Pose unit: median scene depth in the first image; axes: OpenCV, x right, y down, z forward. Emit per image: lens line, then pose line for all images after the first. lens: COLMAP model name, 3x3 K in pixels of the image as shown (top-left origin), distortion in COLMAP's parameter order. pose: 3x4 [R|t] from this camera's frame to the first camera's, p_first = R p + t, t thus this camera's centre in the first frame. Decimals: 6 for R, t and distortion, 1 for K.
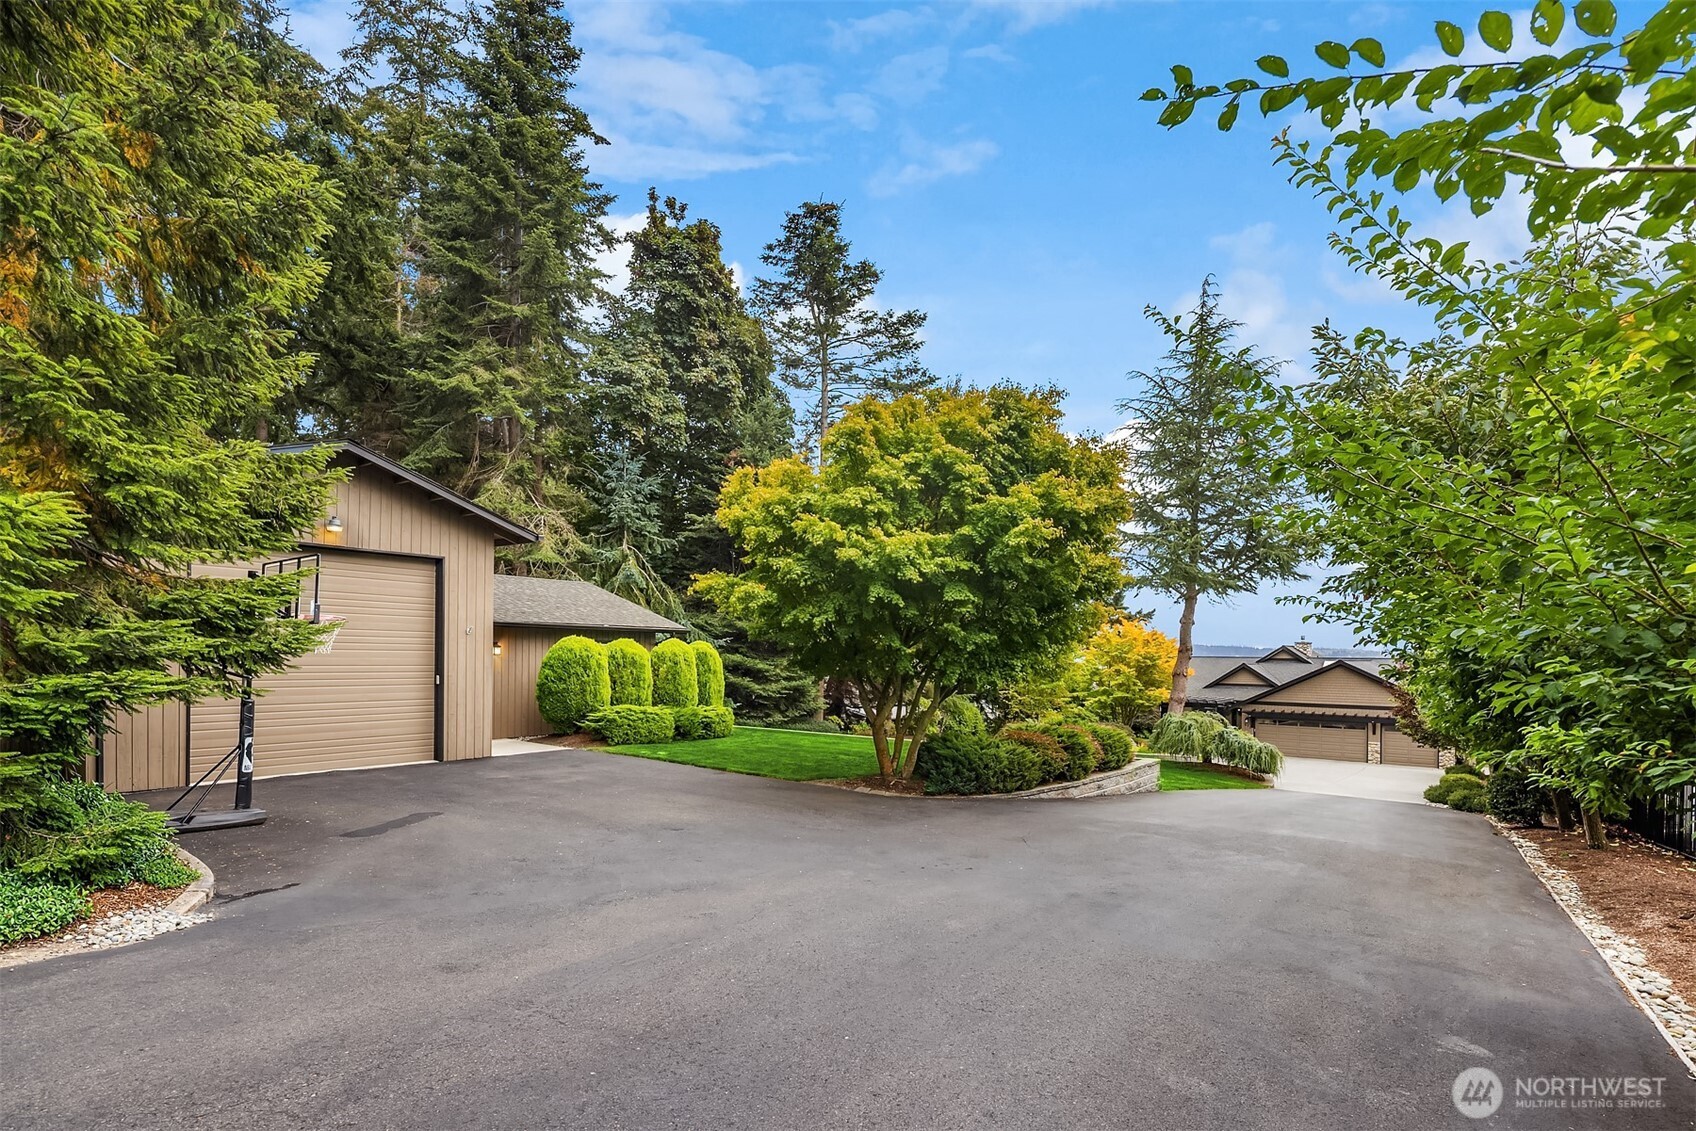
lens RADIAL K [[818.7, 0, 847.6], [0, 818.7, 659.1], [0, 0, 1]] dist [0.003840, 0.000173]
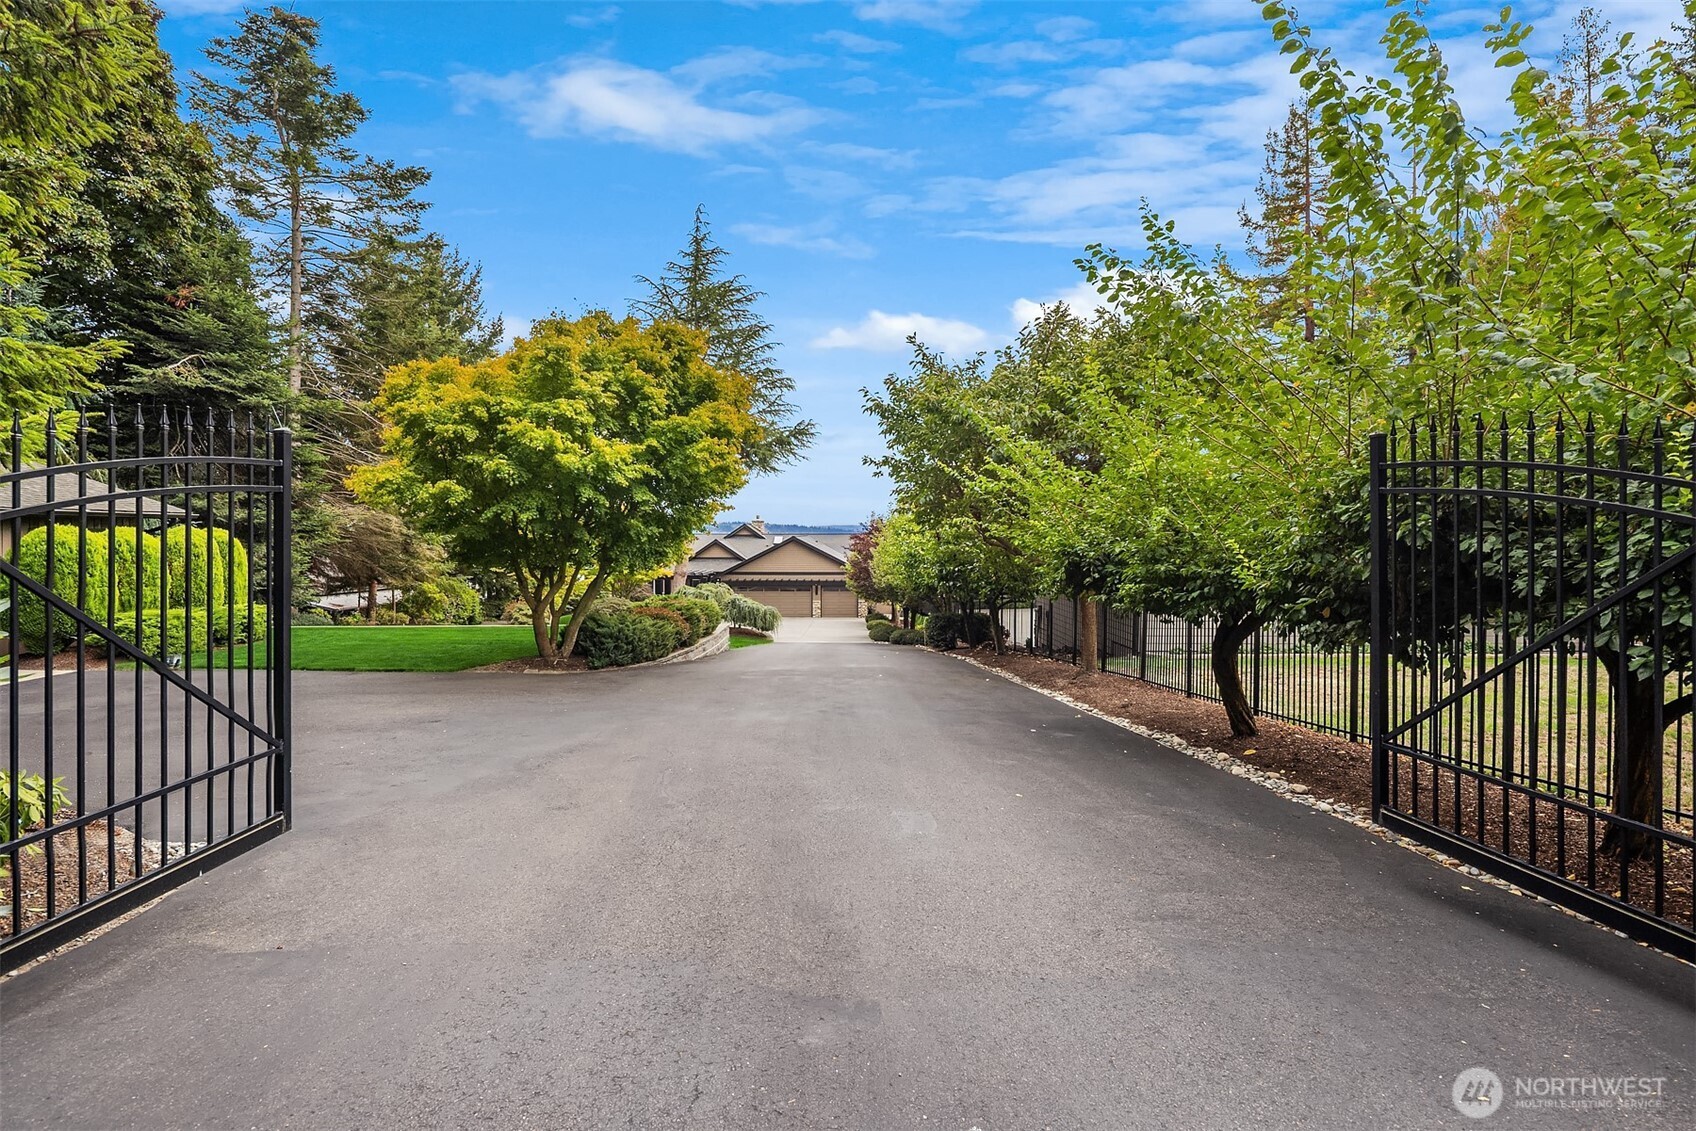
lens RADIAL K [[828.3, 0, 848.4], [0, 828.3, 537.8], [0, 0, 1]] dist [-0.000562, -0.000494]
pose [[0.786654, -0.014190, 0.617231, -0.239087], [0.010659, 0.999899, 0.009403, -0.016158], [-0.617302, -0.000818, 0.786726, -0.083578]]
